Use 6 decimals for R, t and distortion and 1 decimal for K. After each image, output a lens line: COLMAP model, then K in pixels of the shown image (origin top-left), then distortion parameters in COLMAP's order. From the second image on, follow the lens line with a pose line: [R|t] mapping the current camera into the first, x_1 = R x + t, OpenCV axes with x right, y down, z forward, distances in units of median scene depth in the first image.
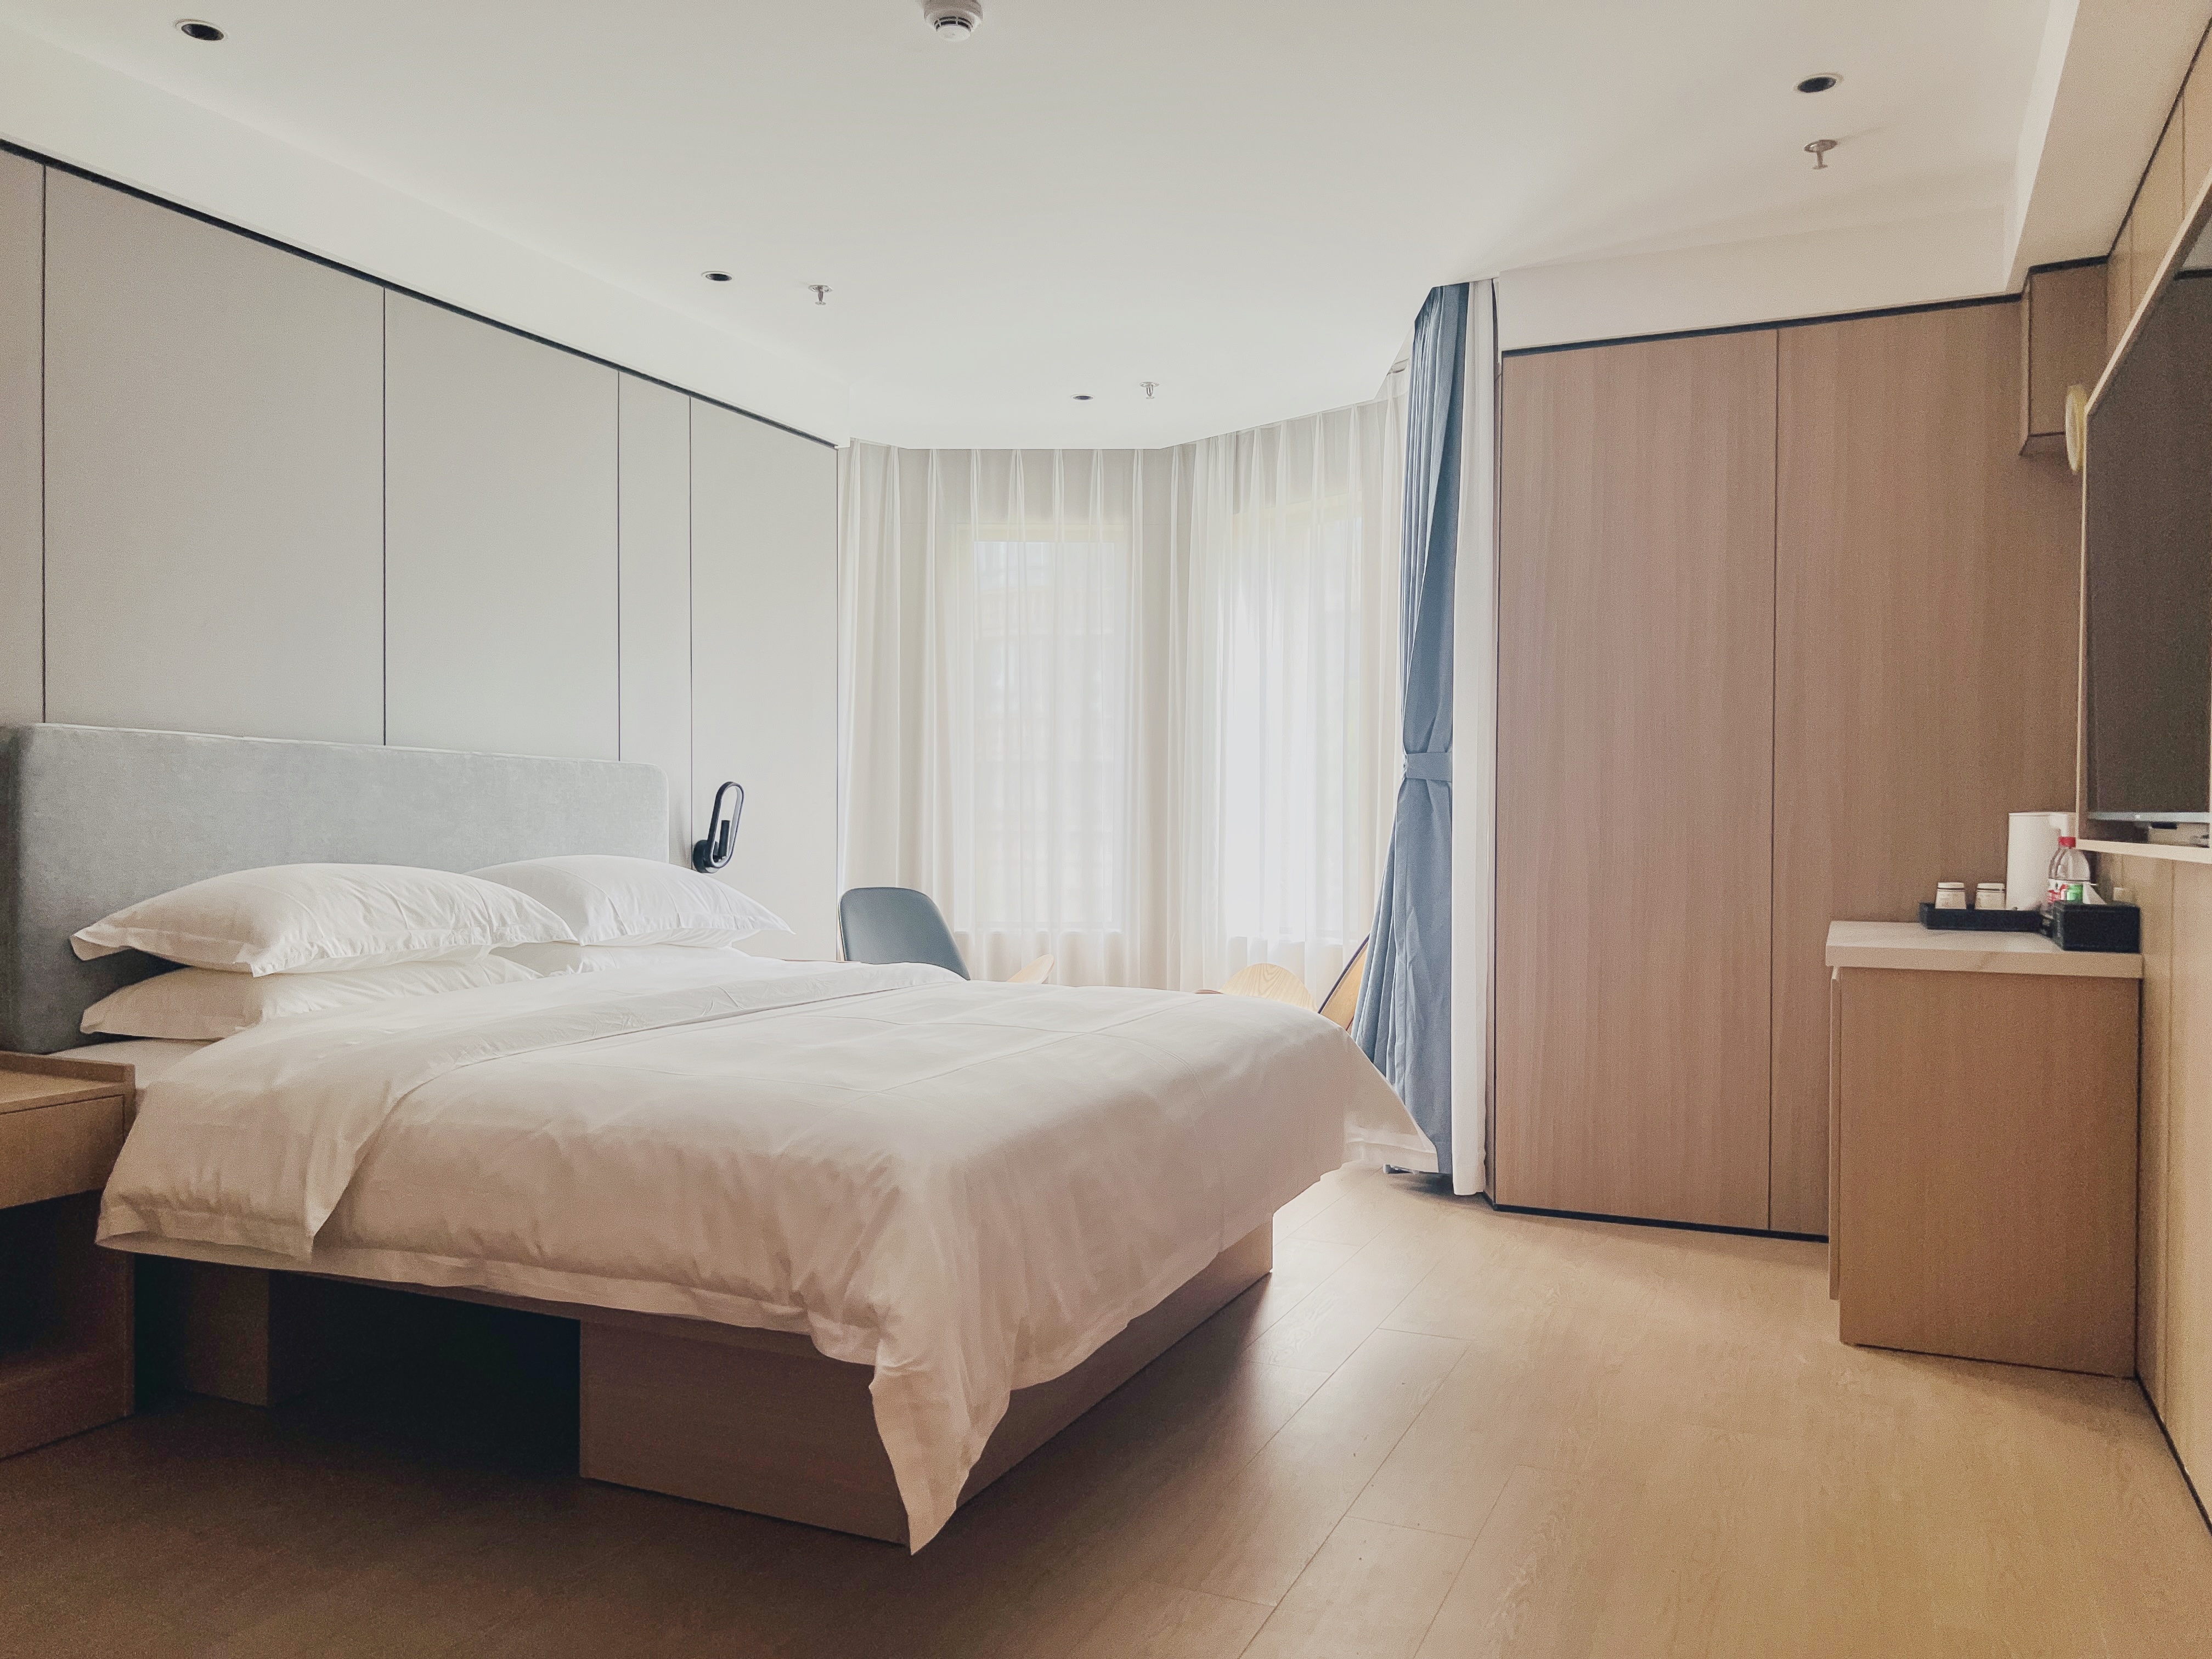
lens RADIAL K [[1643.0, 0, 1123.7], [0, 1643.0, 829.9], [0, 0, 1]] dist [0.037810, -0.054364]
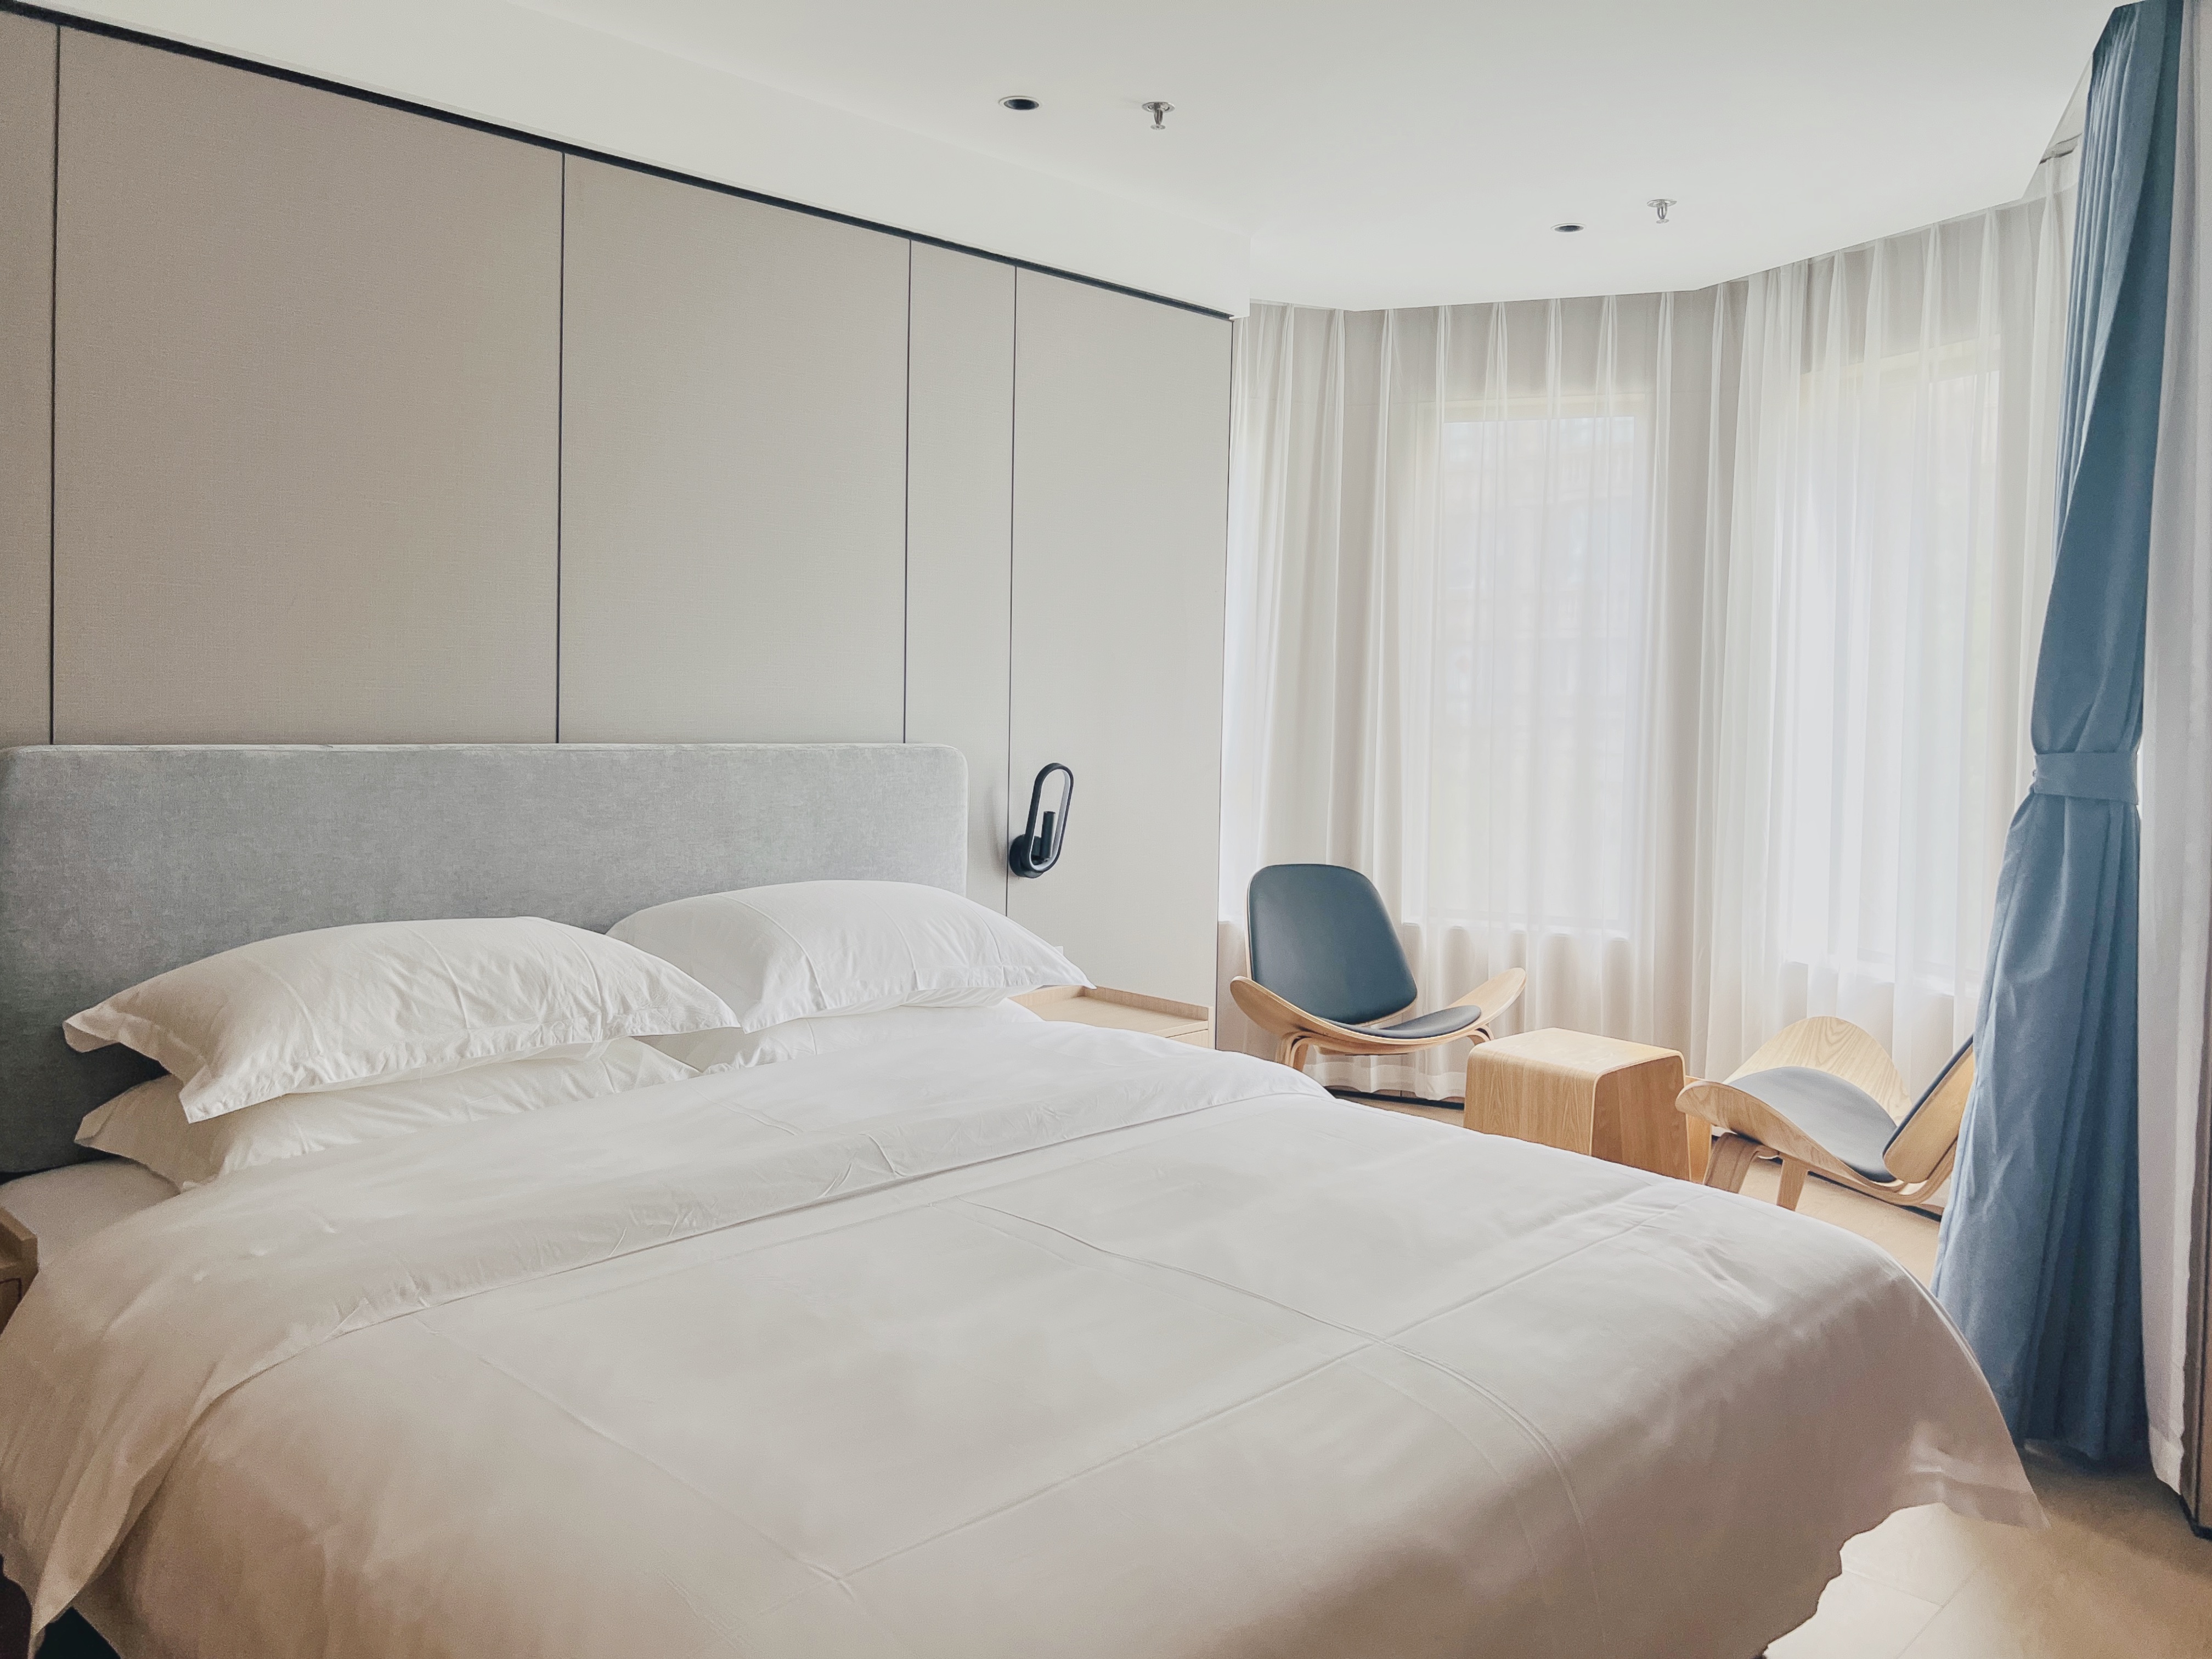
lens RADIAL K [[1789.4, 0, 1098.0], [0, 1789.4, 752.4], [0, 0, 1]] dist [0.034711, -0.016073]
pose [[0.946178, 0.025787, -0.322619, 0.059042], [-0.020166, 0.999581, 0.020756, -0.060875], [0.323019, -0.013133, 0.946301, 0.250467]]
